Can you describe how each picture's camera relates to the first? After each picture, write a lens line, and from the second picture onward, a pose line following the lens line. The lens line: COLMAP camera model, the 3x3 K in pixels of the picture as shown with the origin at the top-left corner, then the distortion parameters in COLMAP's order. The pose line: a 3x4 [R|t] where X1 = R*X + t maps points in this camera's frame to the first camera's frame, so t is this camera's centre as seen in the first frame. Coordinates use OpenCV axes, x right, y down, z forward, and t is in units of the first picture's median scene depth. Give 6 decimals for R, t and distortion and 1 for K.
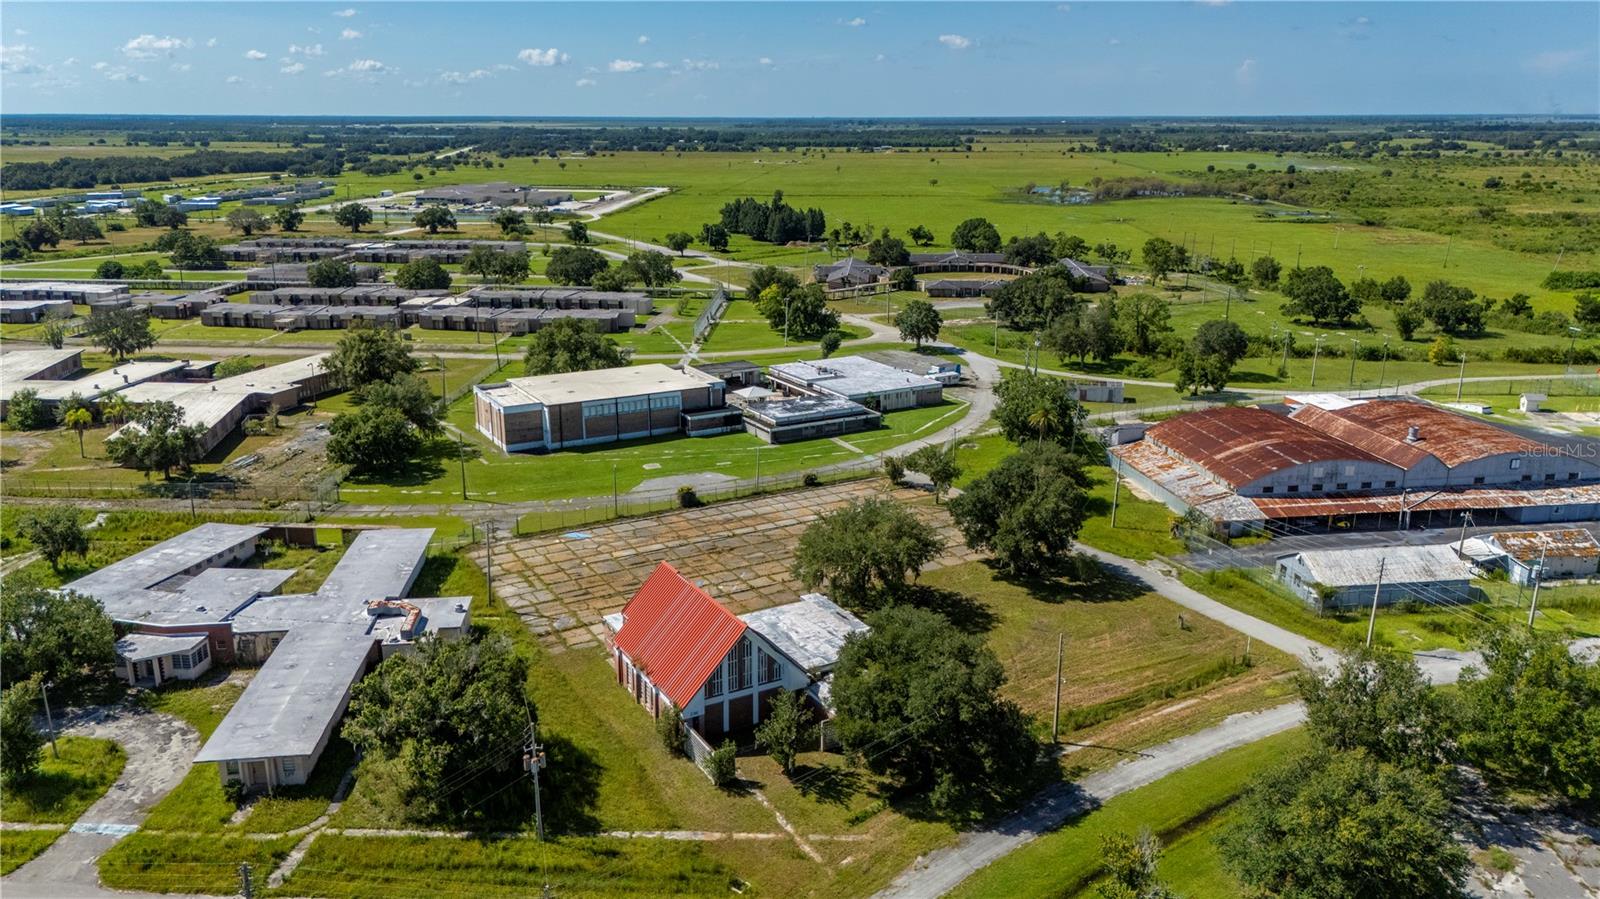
lens RADIAL K [[1202.5, 0, 800.0], [0, 1202.5, 449.5], [0, 0, 1]] dist [0.067010, -0.065205]
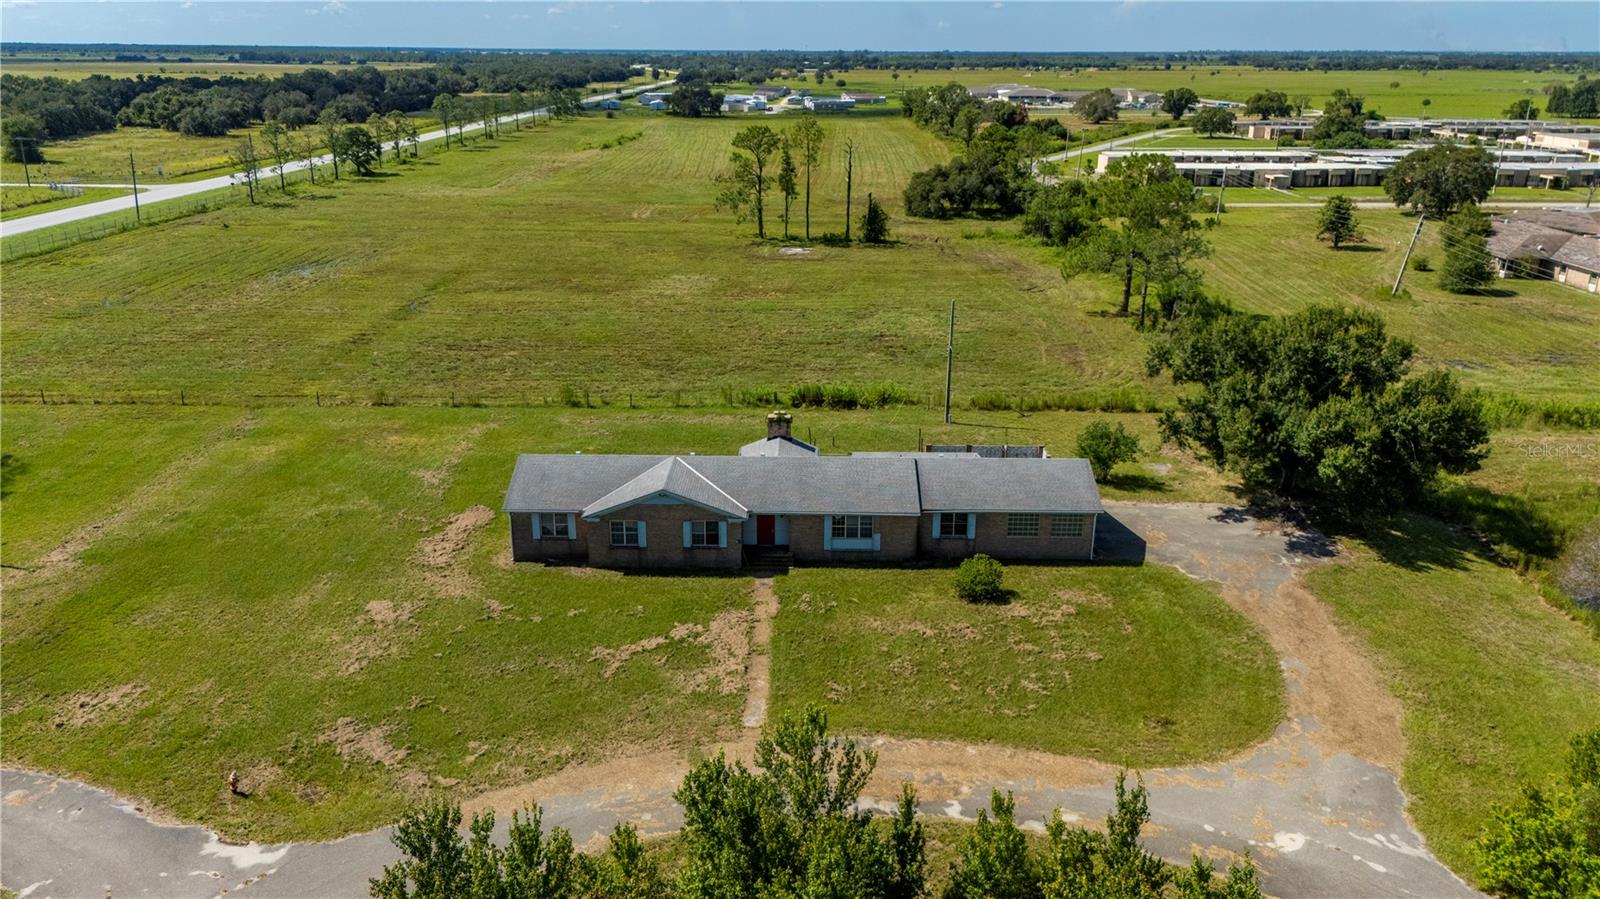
lens RADIAL K [[1189.0, 0, 794.0], [0, 1189.0, 438.7], [0, 0, 1]] dist [0.063611, -0.046943]
pose [[0.998134, -0.015757, 0.058988, -0.931530], [0.013093, 0.998888, 0.045286, 0.016038], [-0.059636, -0.044429, 0.997231, 0.155249]]
